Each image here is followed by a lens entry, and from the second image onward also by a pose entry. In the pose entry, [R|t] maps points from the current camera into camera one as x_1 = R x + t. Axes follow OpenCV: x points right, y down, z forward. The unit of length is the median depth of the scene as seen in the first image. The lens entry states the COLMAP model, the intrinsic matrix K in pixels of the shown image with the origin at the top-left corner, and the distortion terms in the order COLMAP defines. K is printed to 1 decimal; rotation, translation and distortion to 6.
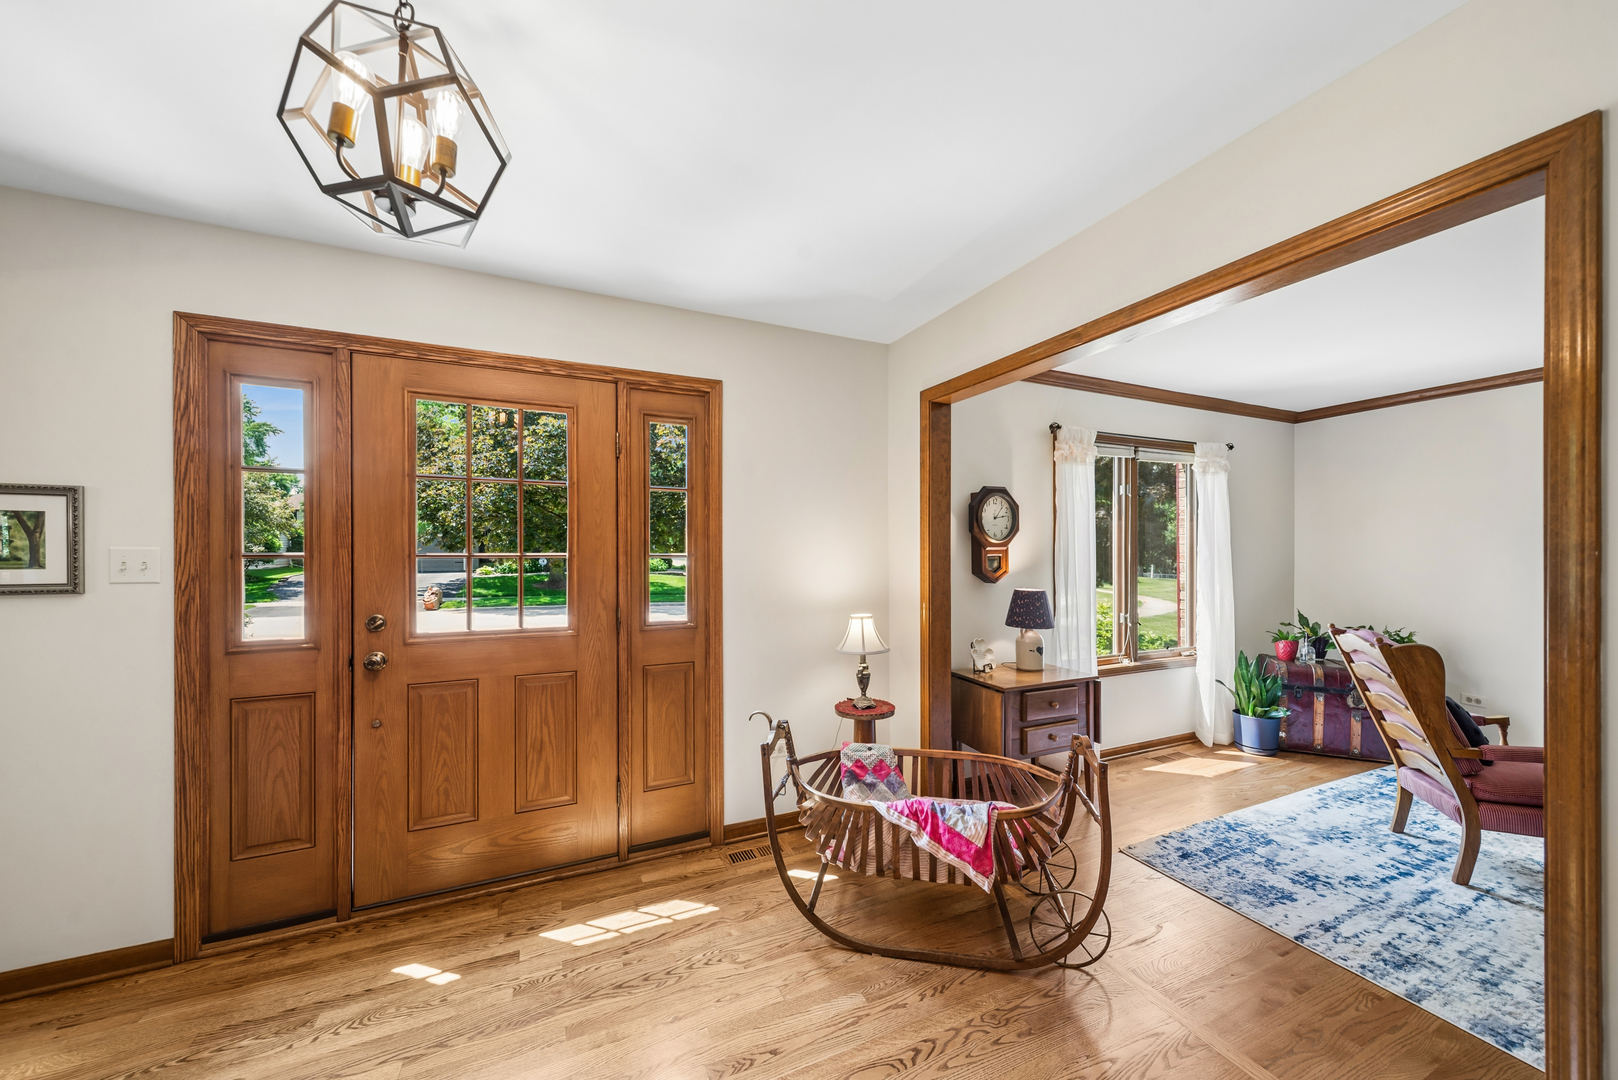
lens RADIAL K [[576.5, 0, 803.8], [0, 576.5, 545.0], [0, 0, 1]] dist [0.001299, -0.000314]
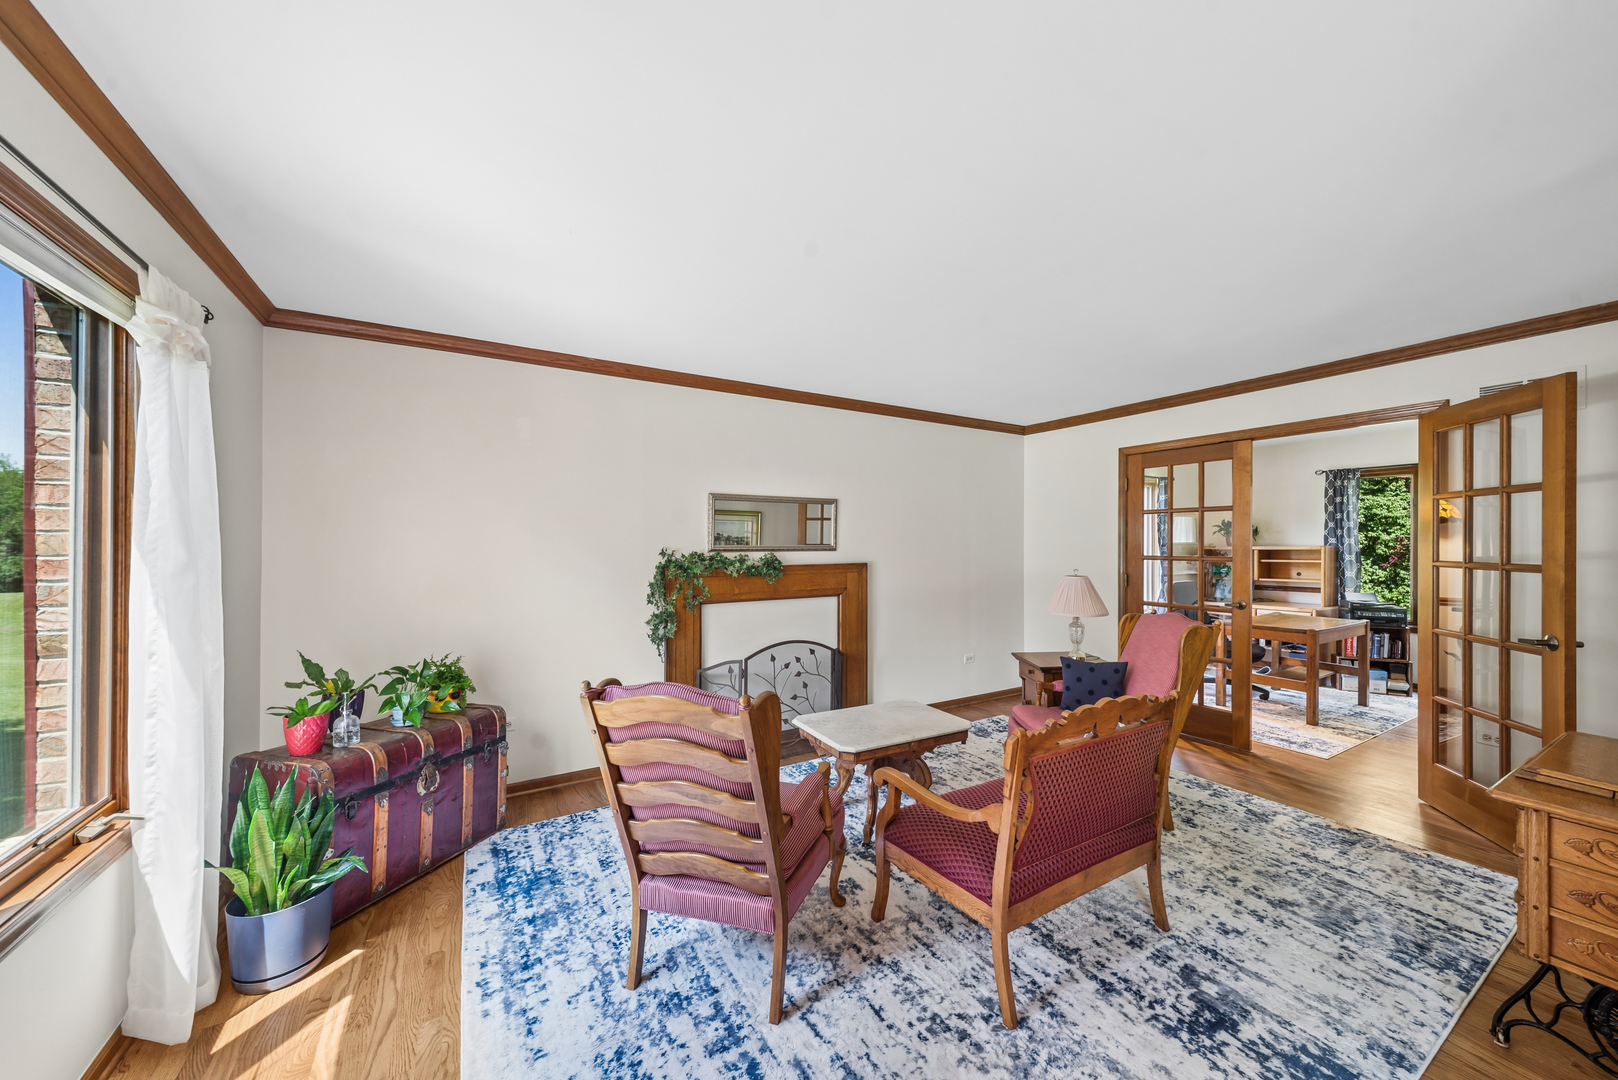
lens RADIAL K [[576.5, 0, 807.4], [0, 576.5, 546.3], [0, 0, 1]] dist [0.001299, -0.000314]
pose [[-0.114473, 0.006753, 0.993403, 0.312891], [-0.001961, 0.999973, -0.007023, 0.013022], [-0.993424, -0.002752, -0.114456, 0.752768]]
